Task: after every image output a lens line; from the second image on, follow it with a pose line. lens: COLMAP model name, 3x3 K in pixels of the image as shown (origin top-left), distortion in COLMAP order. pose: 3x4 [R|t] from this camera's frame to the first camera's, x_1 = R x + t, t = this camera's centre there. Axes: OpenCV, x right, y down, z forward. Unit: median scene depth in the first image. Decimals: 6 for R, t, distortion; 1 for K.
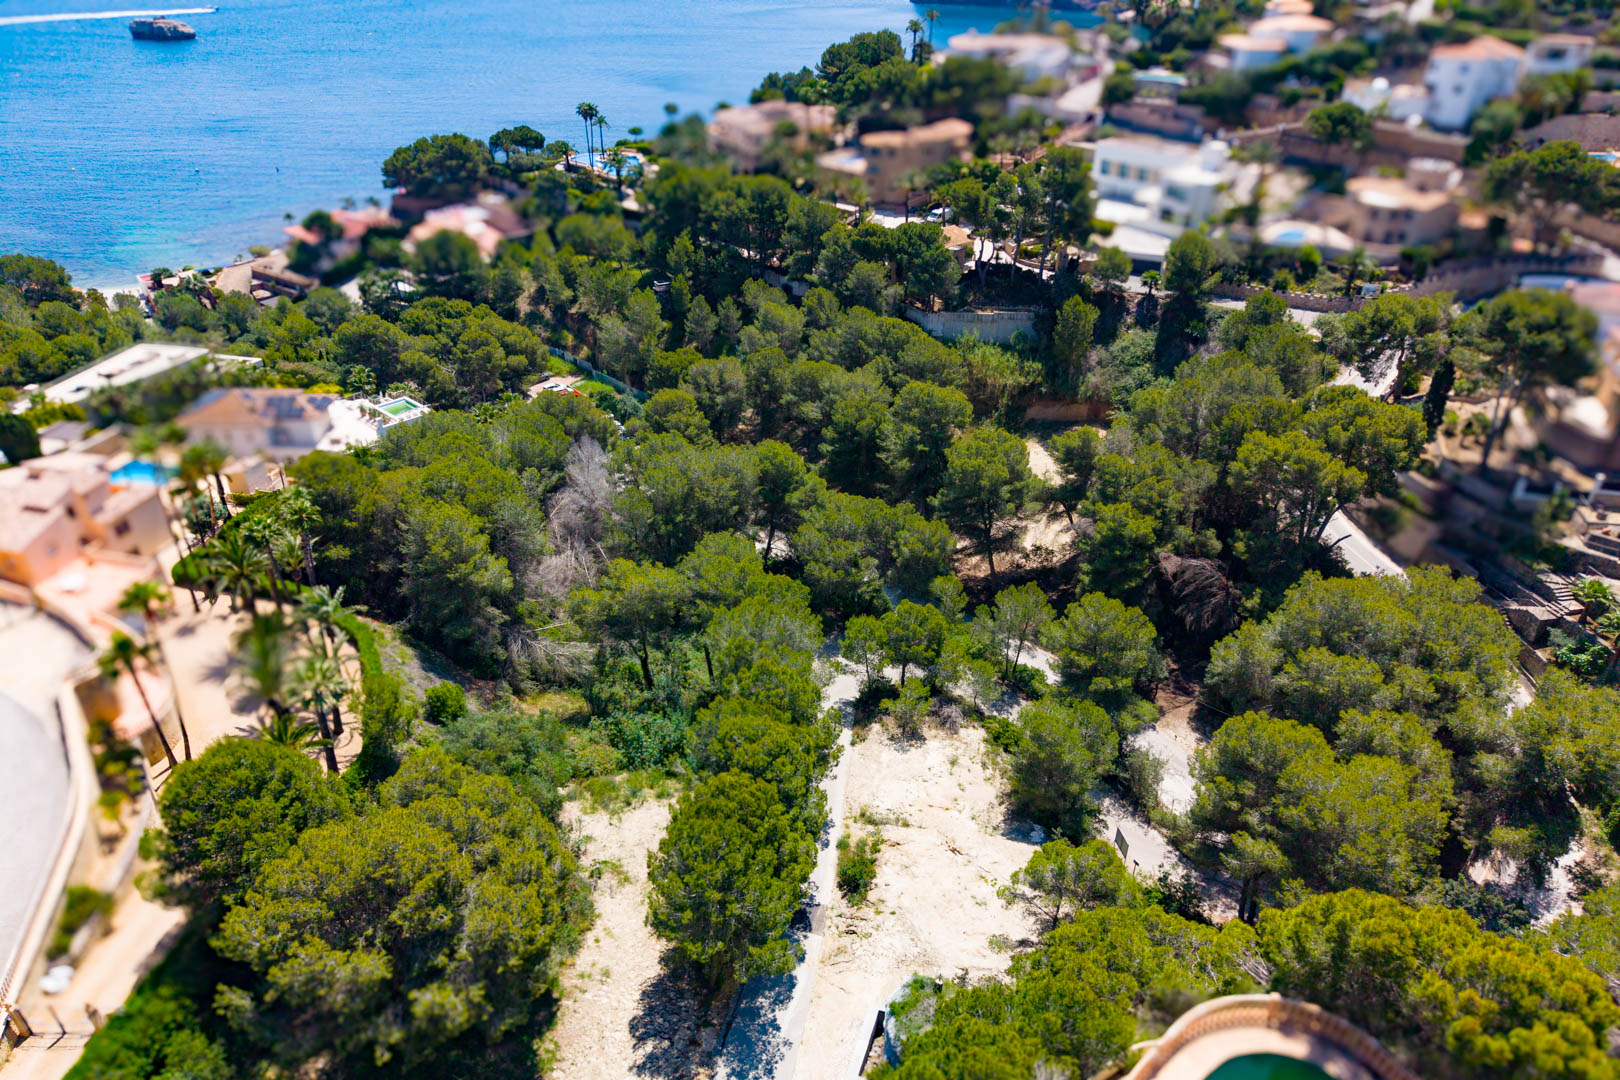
lens RADIAL K [[1108.9, 0, 812.9], [0, 1108.9, 583.0], [0, 0, 1]] dist [0.008675, -0.004149]
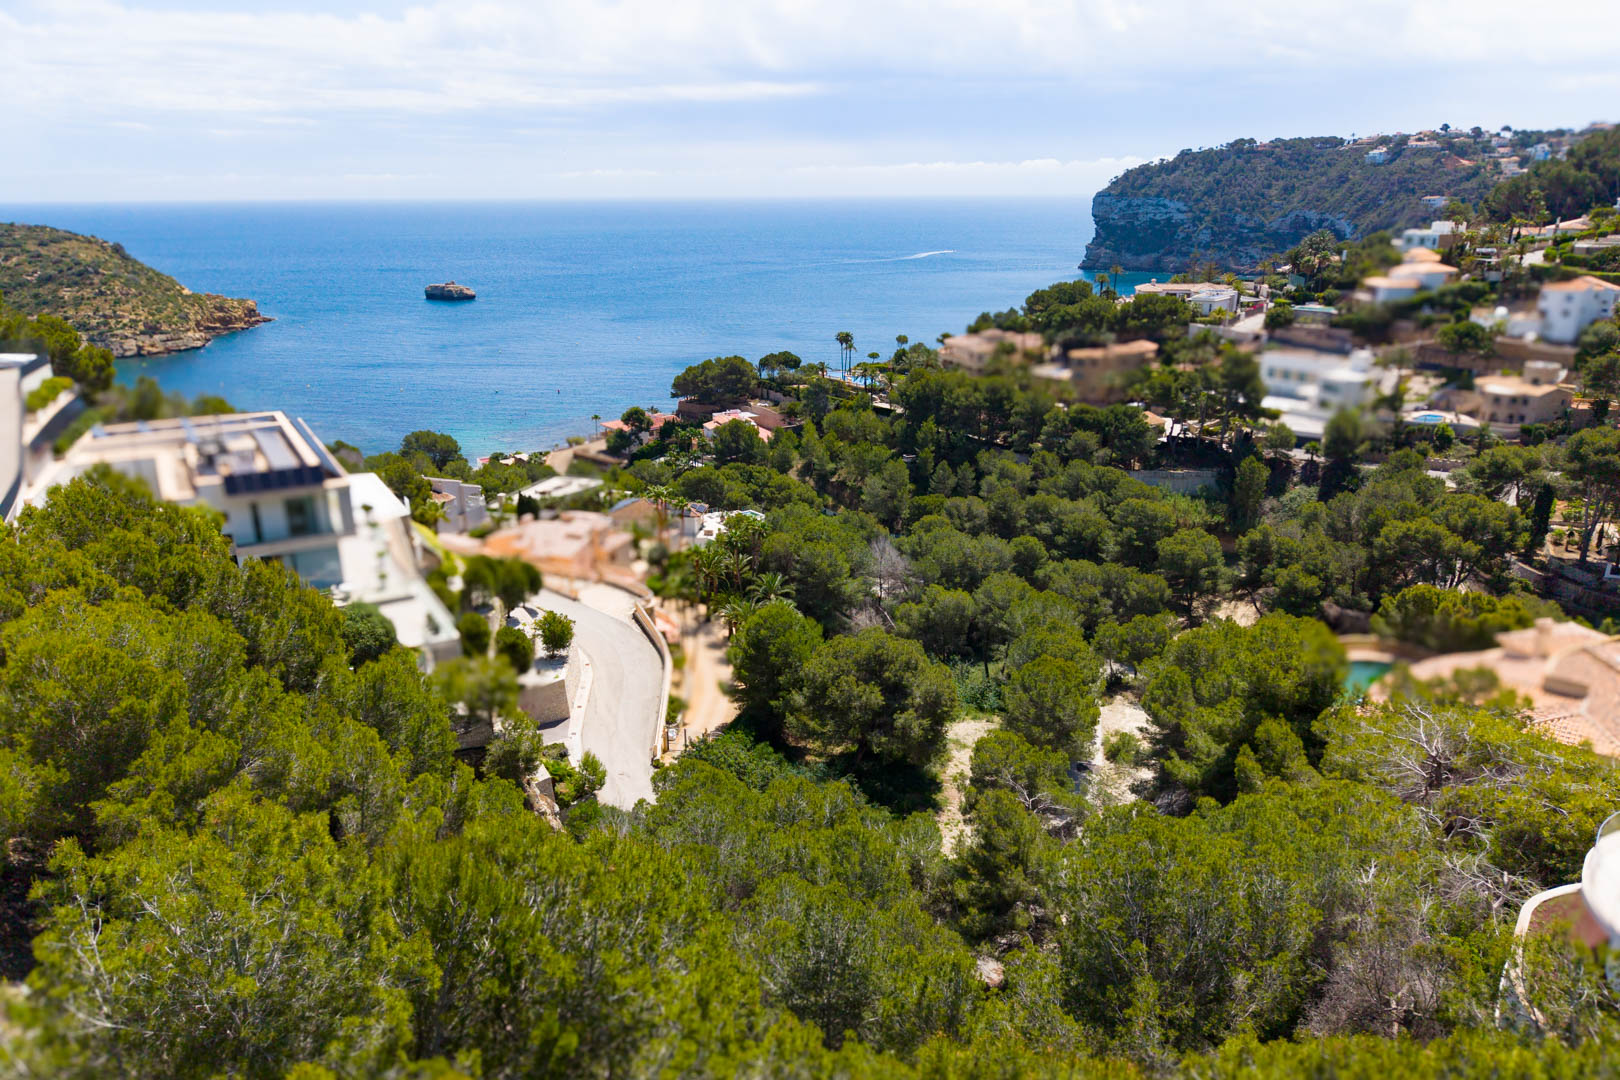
lens RADIAL K [[1122.6, 0, 803.6], [0, 1122.6, 541.0], [0, 0, 1]] dist [0.025138, -0.026938]
pose [[0.988945, 0.029049, -0.145411, -0.073750], [-0.064015, 0.968172, -0.241959, 0.163965], [0.133754, 0.248593, 0.959329, -0.264409]]
